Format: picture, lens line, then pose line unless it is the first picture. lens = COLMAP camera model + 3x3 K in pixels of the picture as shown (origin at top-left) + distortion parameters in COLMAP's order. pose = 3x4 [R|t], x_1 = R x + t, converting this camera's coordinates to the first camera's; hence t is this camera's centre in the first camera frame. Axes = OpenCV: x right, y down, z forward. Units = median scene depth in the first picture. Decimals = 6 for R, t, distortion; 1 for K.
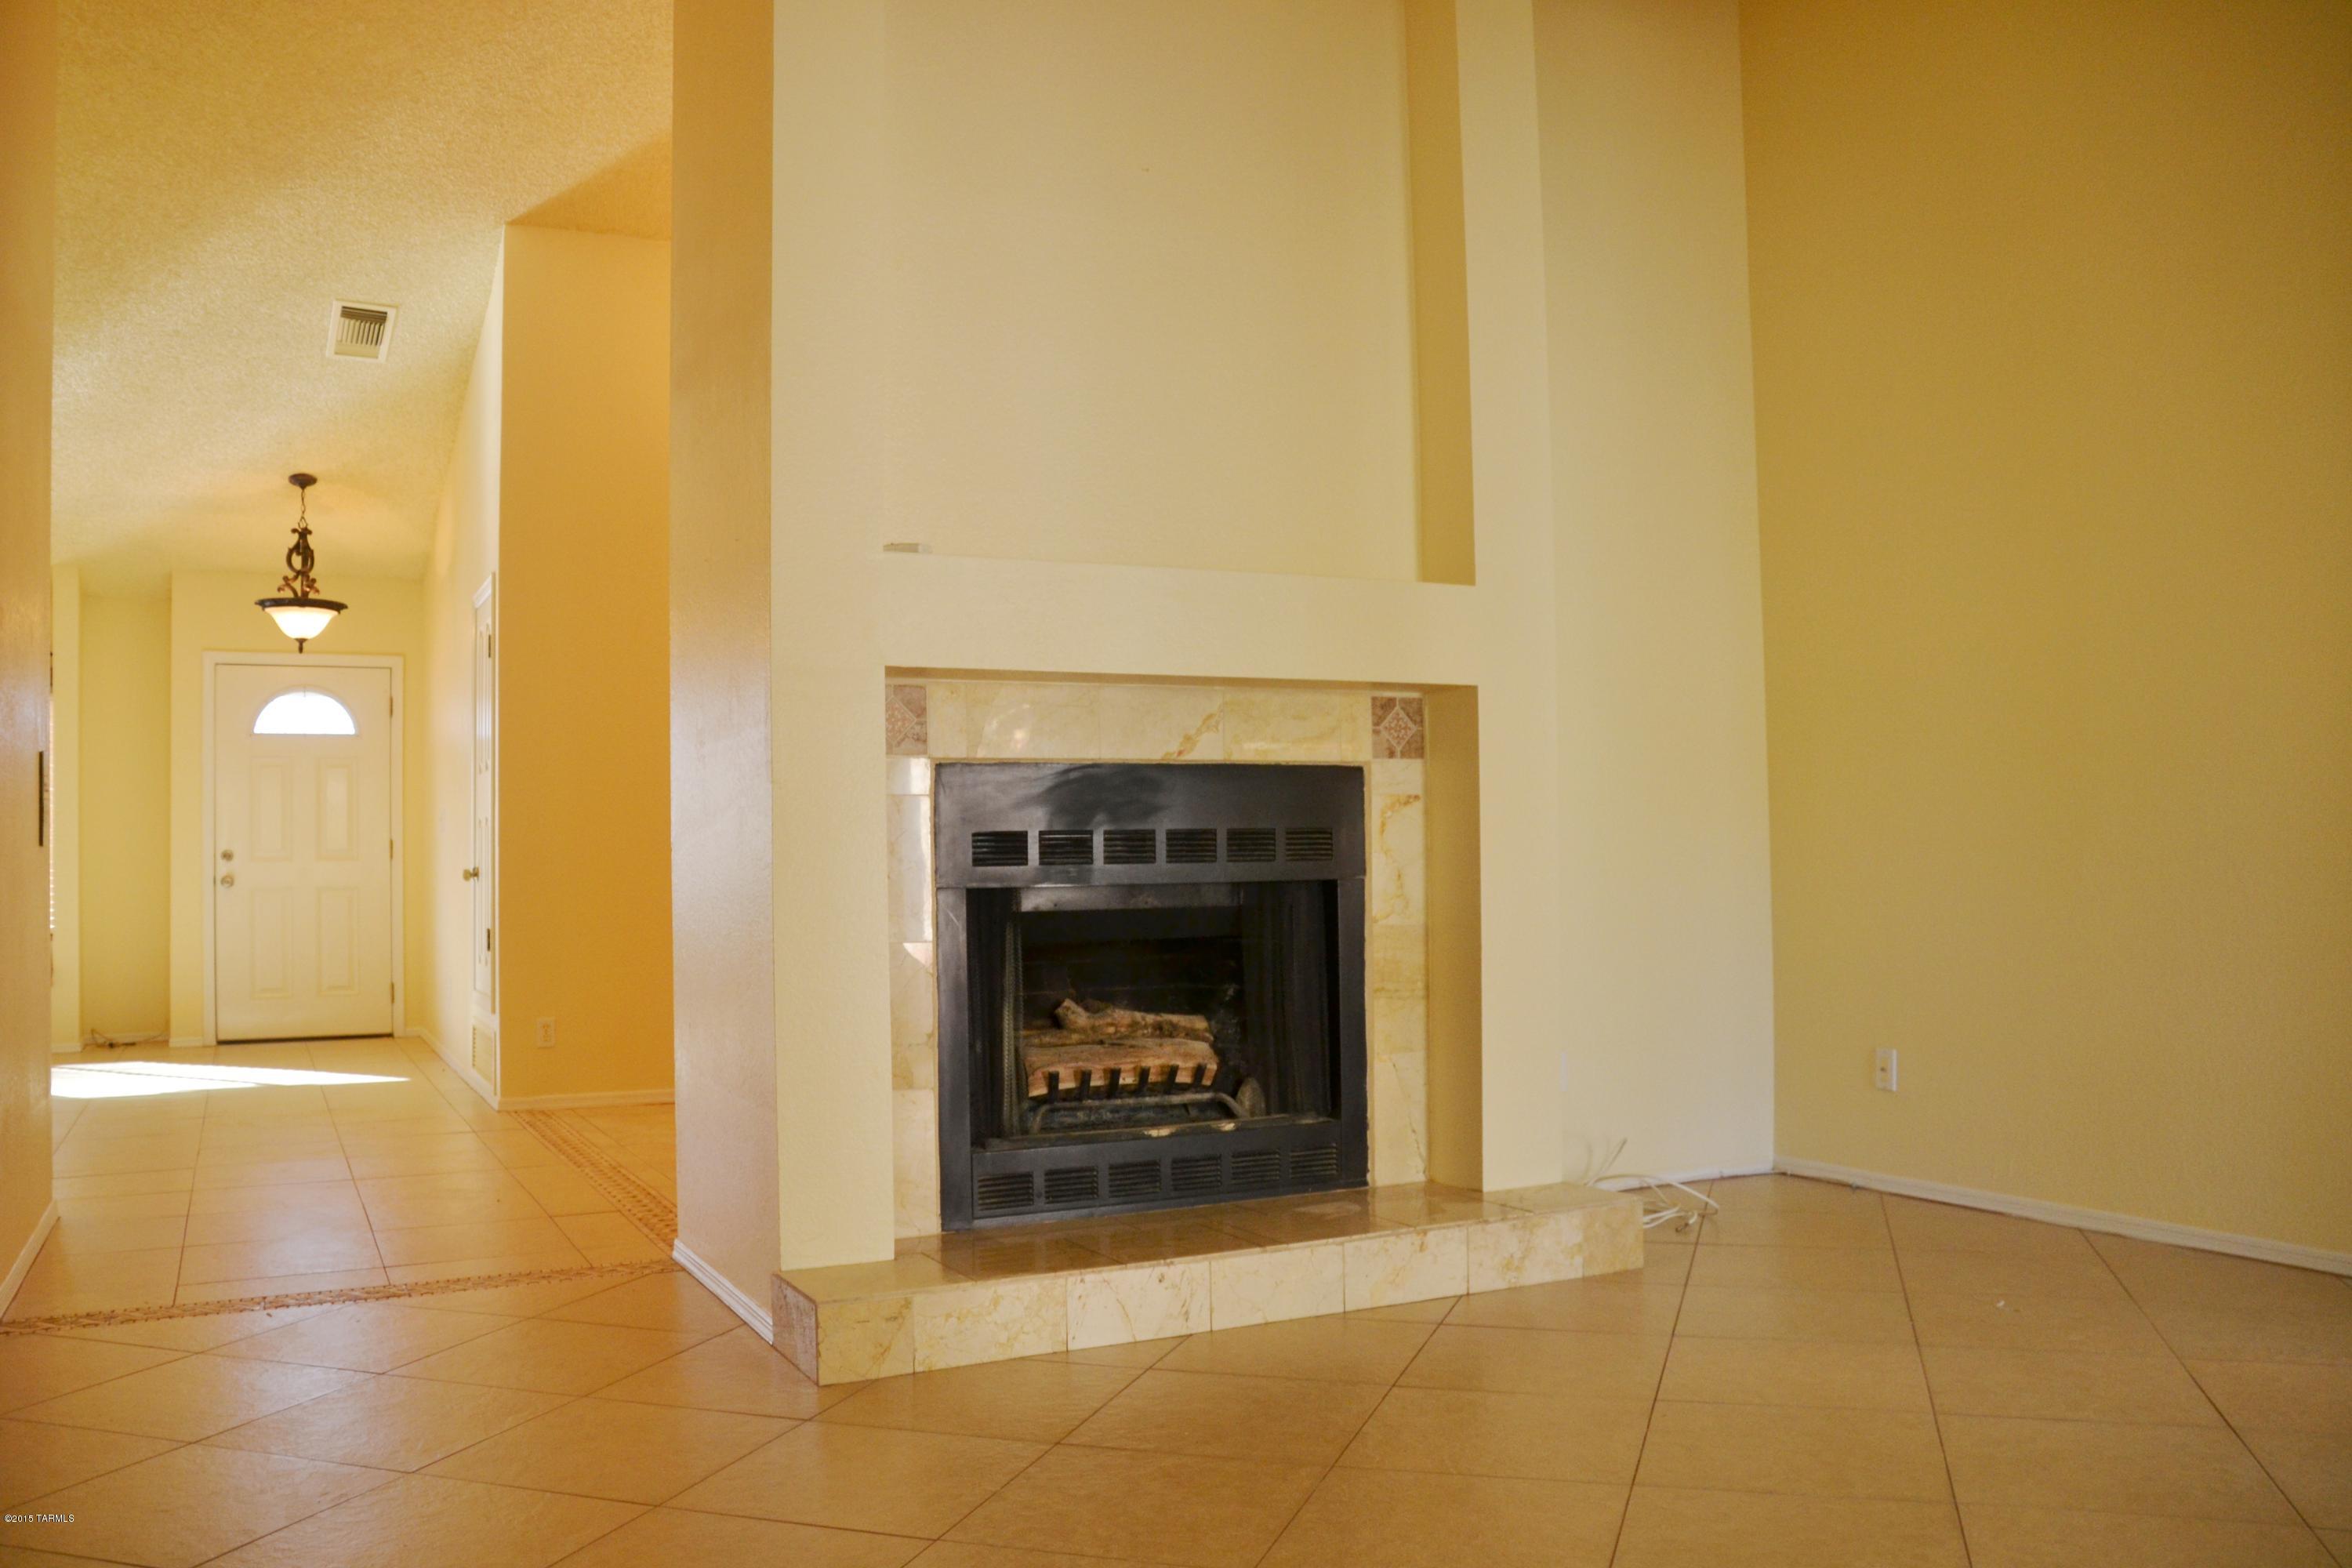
lens RADIAL K [[1930.0, 0, 1166.4], [0, 1930.0, 790.2], [0, 0, 1]] dist [-0.149869, 0.119133]
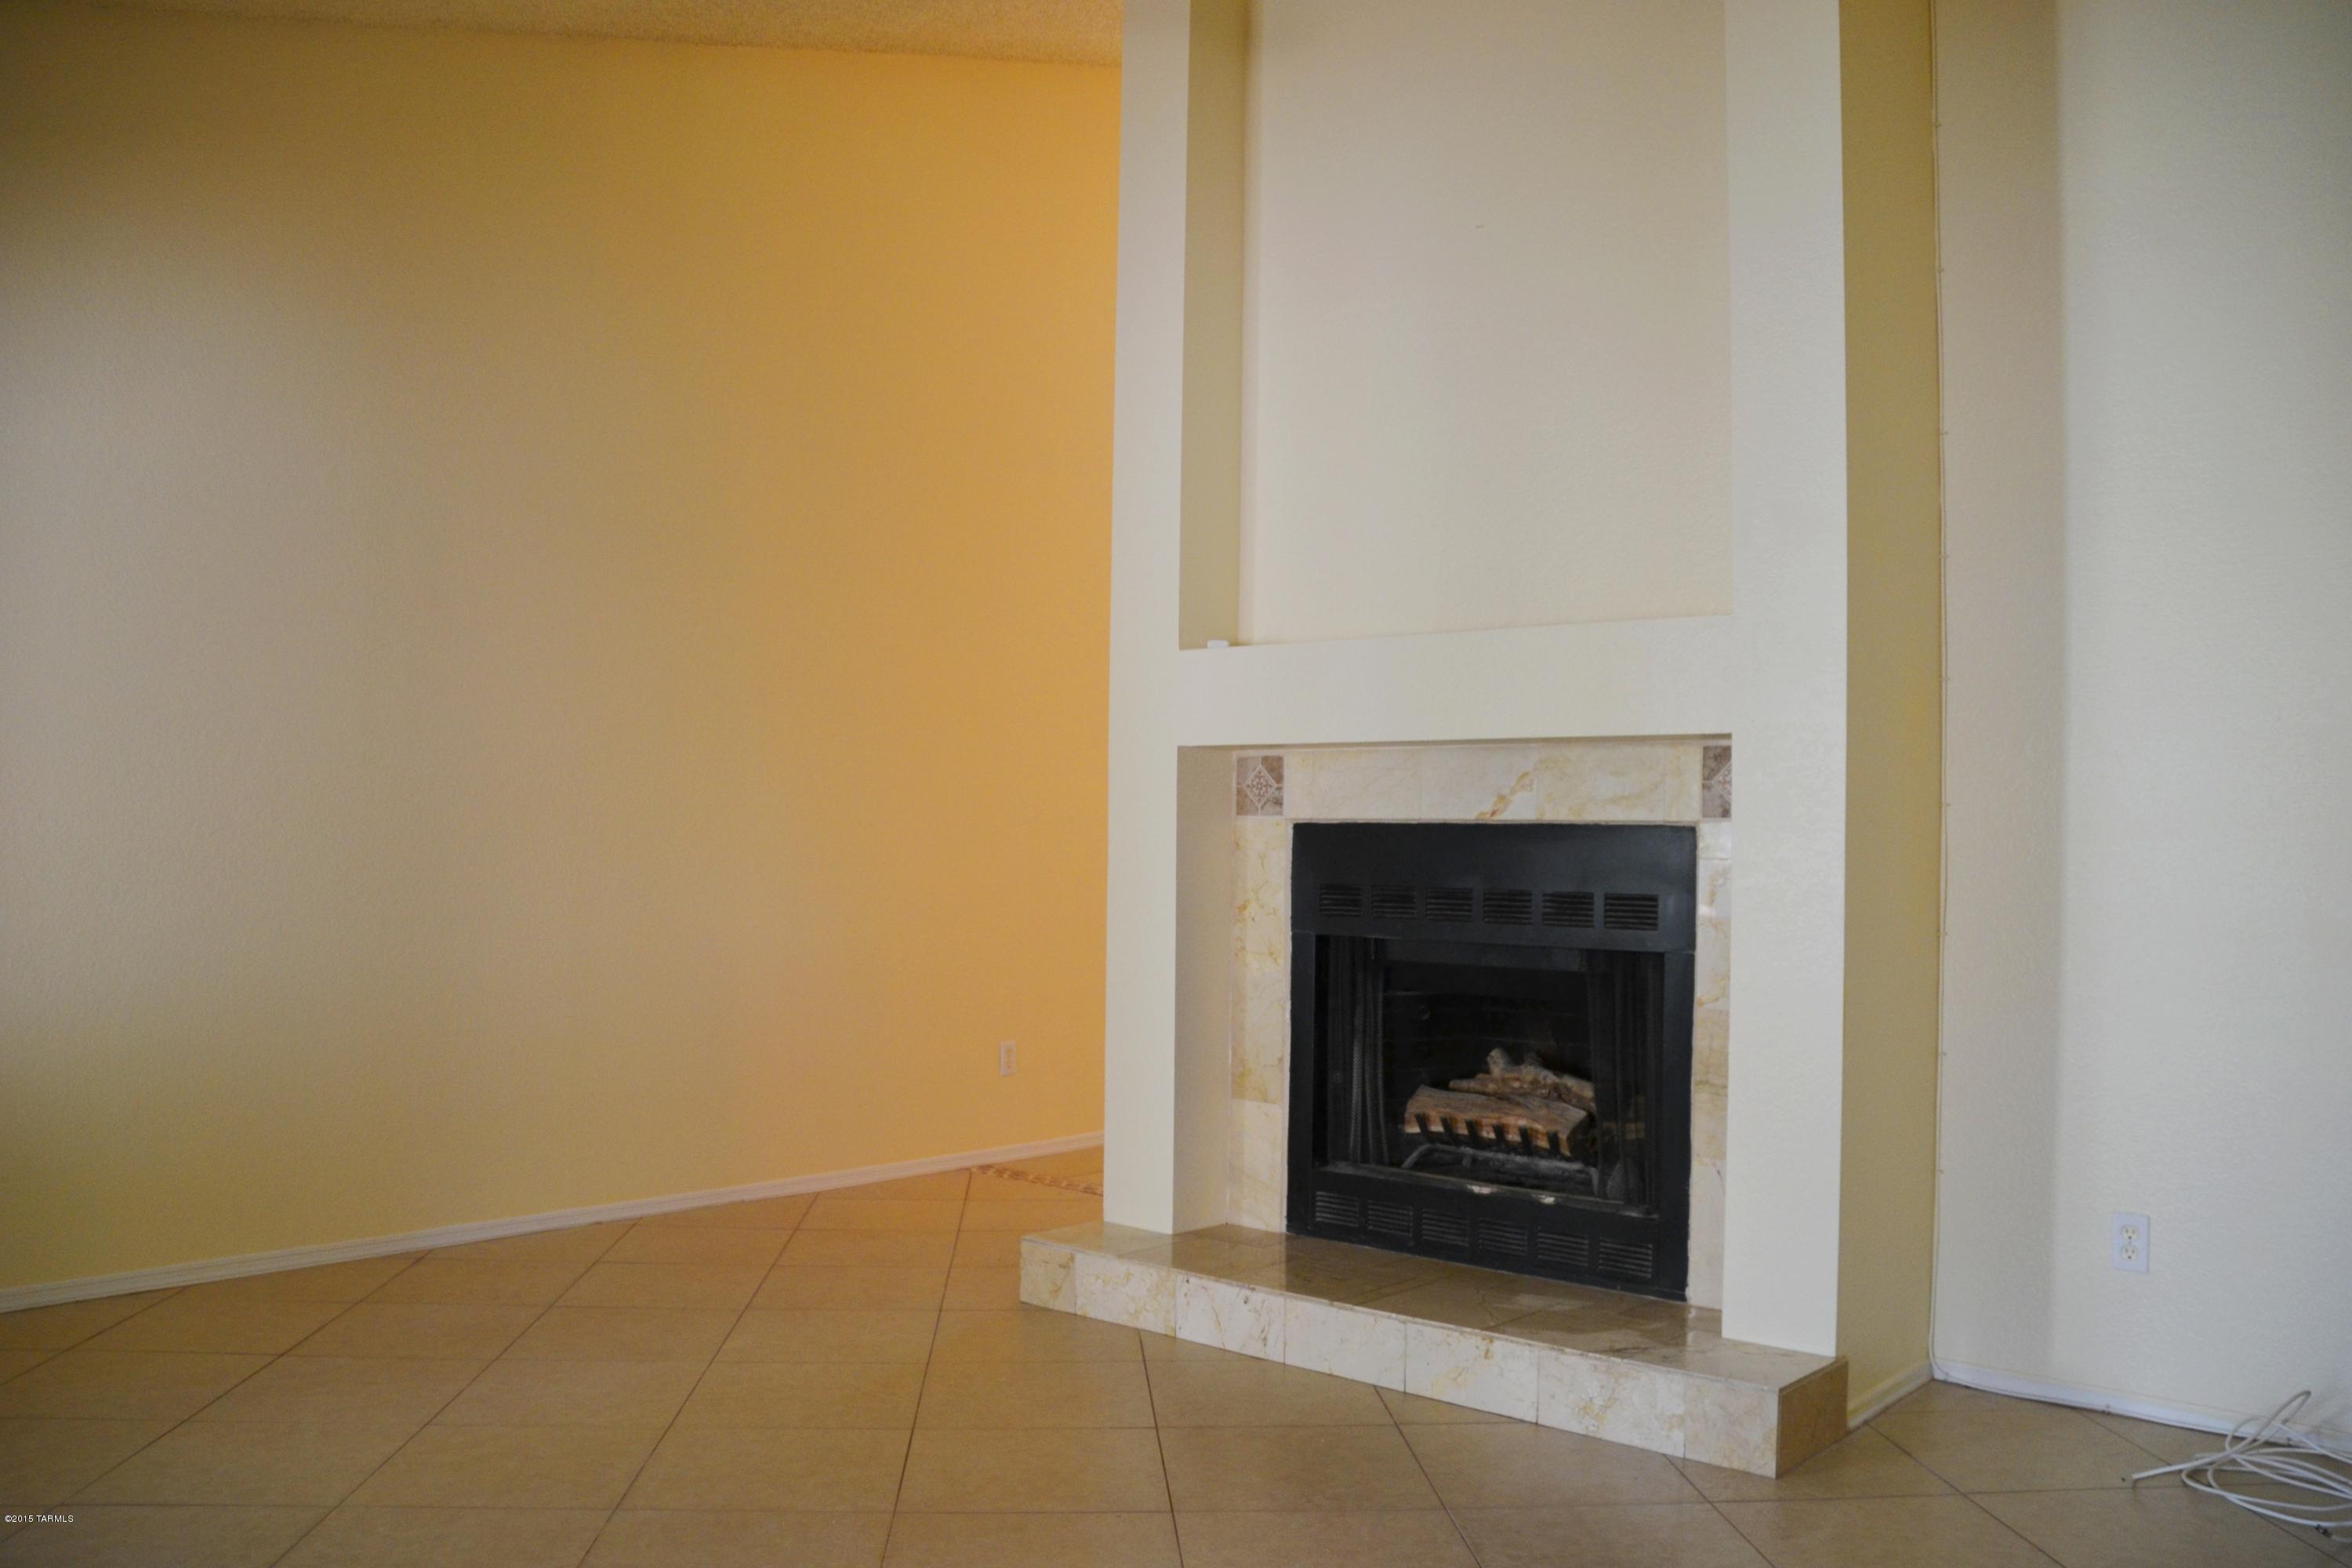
lens RADIAL K [[1930.0, 0, 1175.3], [0, 1930.0, 787.1], [0, 0, 1]] dist [-0.149869, 0.119133]
pose [[0.375091, -0.000201, -0.926988, 0.859489], [0.011452, 0.999925, 0.004417, -0.038666], [0.926917, -0.012273, 0.375065, 0.476464]]
